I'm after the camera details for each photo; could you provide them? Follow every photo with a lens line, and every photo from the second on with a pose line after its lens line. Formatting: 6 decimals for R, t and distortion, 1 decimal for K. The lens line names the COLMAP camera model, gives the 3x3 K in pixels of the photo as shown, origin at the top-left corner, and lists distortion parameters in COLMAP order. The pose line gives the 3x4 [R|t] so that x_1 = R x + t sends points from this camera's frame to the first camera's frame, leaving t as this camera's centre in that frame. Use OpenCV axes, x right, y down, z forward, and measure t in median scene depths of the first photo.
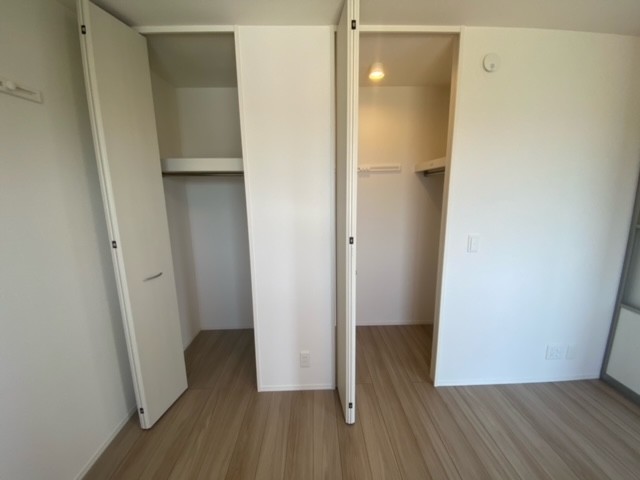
lens RADIAL K [[262.2, 0, 319.9], [0, 262.2, 240.6], [0, 0, 1]] dist [0.020131, -0.019725]
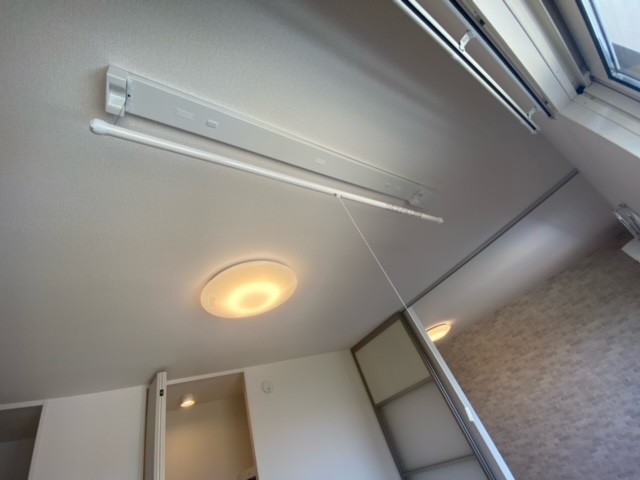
lens RADIAL K [[262.2, 0, 319.9], [0, 262.2, 240.6], [0, 0, 1]] dist [0.020131, -0.019725]
pose [[0.832039, 0.100828, 0.545477, -0.013481], [0.388824, 0.595331, -0.703133, 0.008161], [-0.395635, 0.797129, 0.456134, -0.423913]]
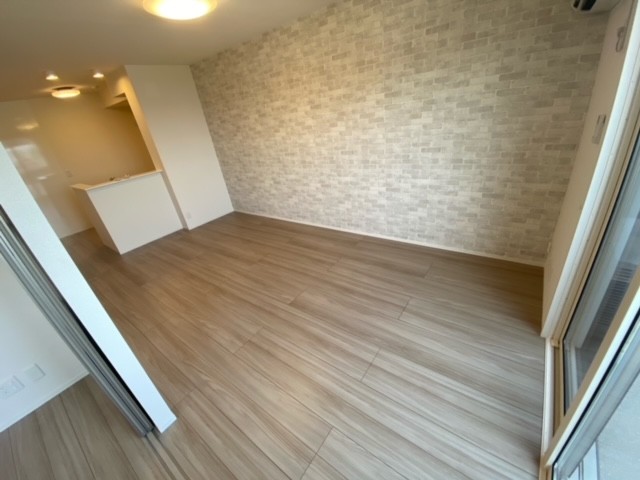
lens RADIAL K [[262.2, 0, 319.9], [0, 262.2, 240.6], [0, 0, 1]] dist [0.020131, -0.019725]
pose [[0.617127, -0.414187, 0.669032, 1.270880], [0.268045, 0.910055, 0.316151, -0.009579], [-0.739802, -0.015774, 0.672640, -0.334775]]
